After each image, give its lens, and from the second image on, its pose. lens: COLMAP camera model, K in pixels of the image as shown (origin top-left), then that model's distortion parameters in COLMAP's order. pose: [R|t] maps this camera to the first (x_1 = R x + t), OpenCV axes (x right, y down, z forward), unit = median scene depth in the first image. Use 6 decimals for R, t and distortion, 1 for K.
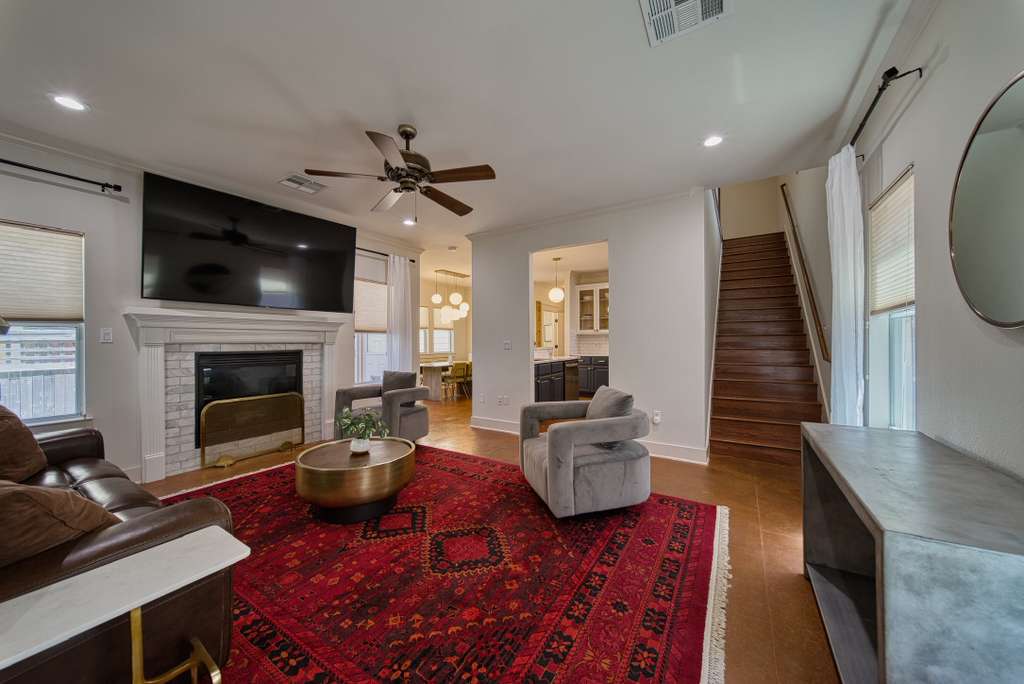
lens RADIAL K [[353.4, 0, 510.3], [0, 353.4, 341.8], [0, 0, 1]] dist [-0.001255, -0.000149]
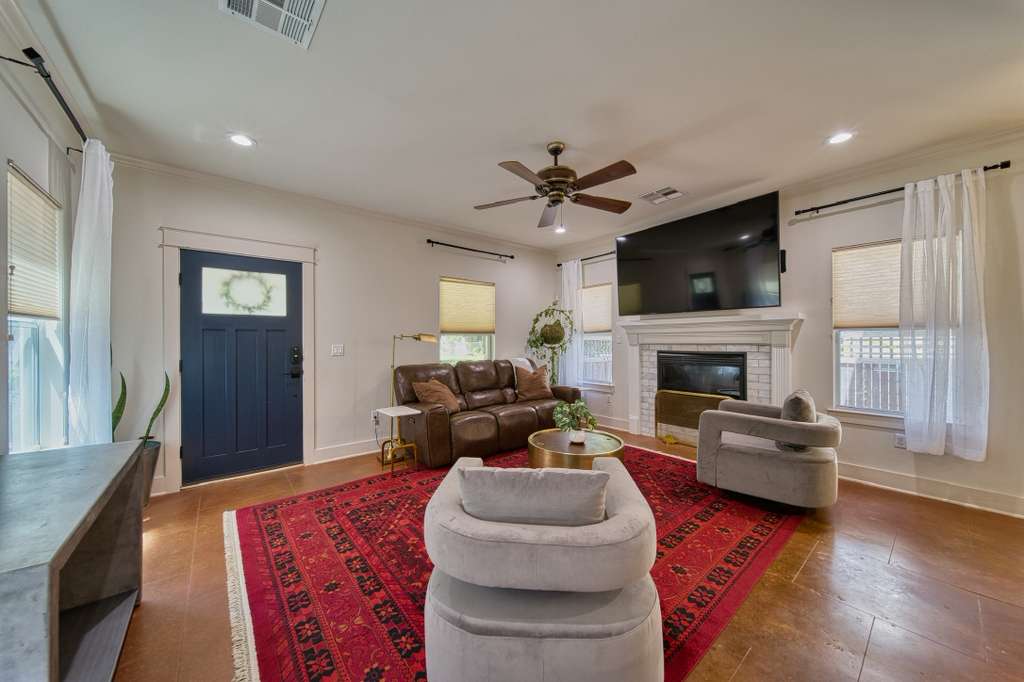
lens RADIAL K [[353.4, 0, 510.3], [0, 353.4, 340.8], [0, 0, 1]] dist [-0.001255, -0.000149]
pose [[-0.304966, 0.007021, -0.952337, 0.711734], [0.006453, 0.999965, 0.005306, -0.023322], [0.952341, -0.004527, -0.305001, 1.114930]]
